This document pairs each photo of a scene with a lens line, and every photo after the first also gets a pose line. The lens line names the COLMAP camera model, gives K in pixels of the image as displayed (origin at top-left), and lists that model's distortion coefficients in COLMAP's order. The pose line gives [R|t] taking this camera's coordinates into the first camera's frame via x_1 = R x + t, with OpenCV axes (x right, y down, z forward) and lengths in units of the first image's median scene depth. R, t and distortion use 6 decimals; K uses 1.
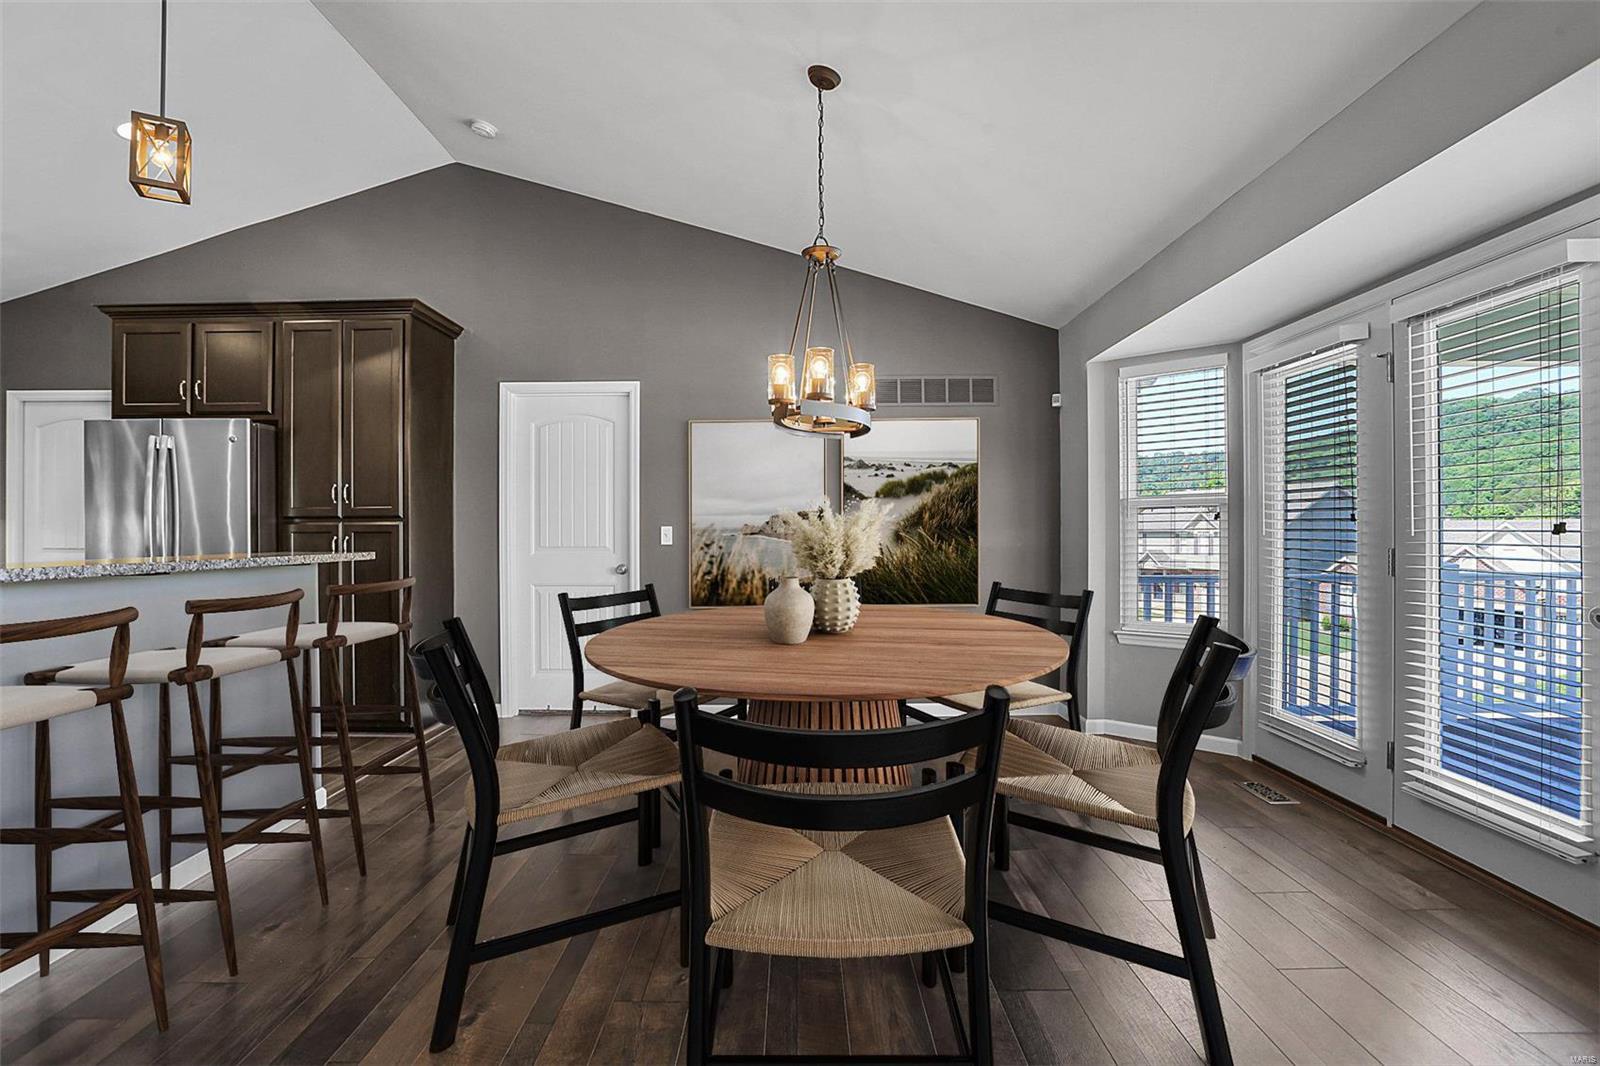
lens RADIAL K [[793.9, 0, 800.0], [0, 793.9, 533.0], [0, 0, 1]] dist [-0.036907, -0.000183]
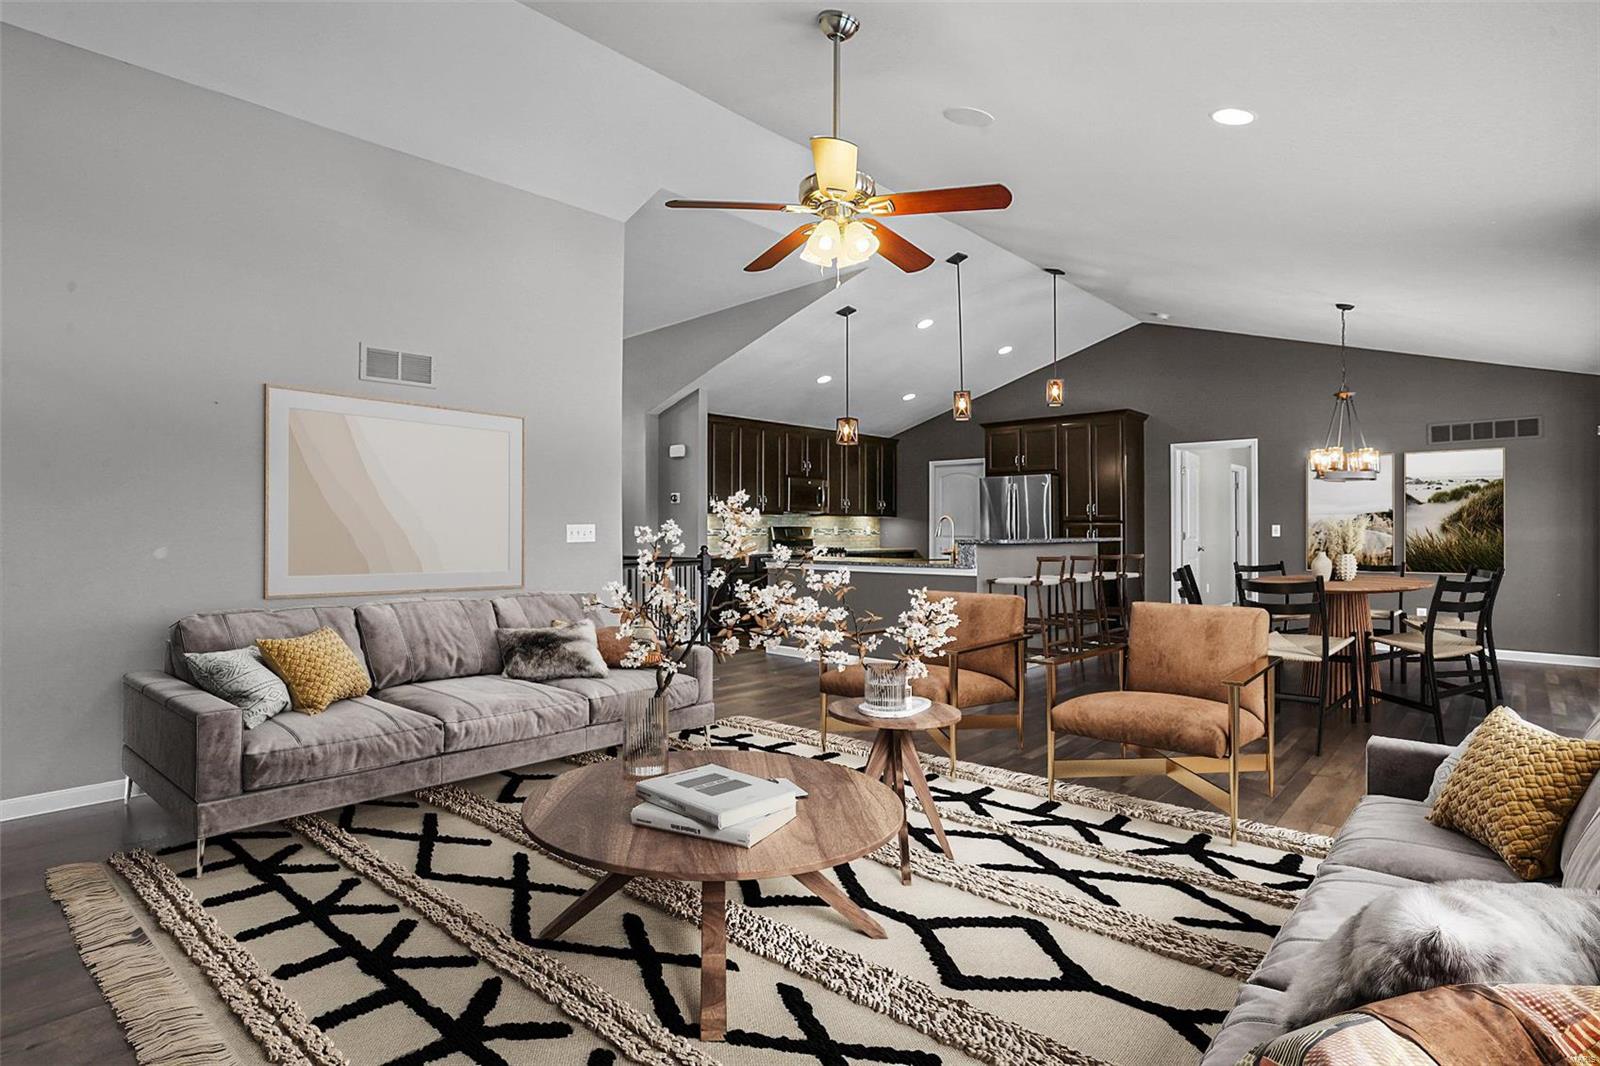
lens RADIAL K [[821.2, 0, 800.0], [0, 821.2, 533.0], [0, 0, 1]] dist [-0.003140, 0.000743]
pose [[0.737806, 0.002176, -0.675009, 0.282689], [-0.008973, 0.999938, -0.006585, 0.036589], [0.674953, 0.010915, 0.737780, -1.034202]]
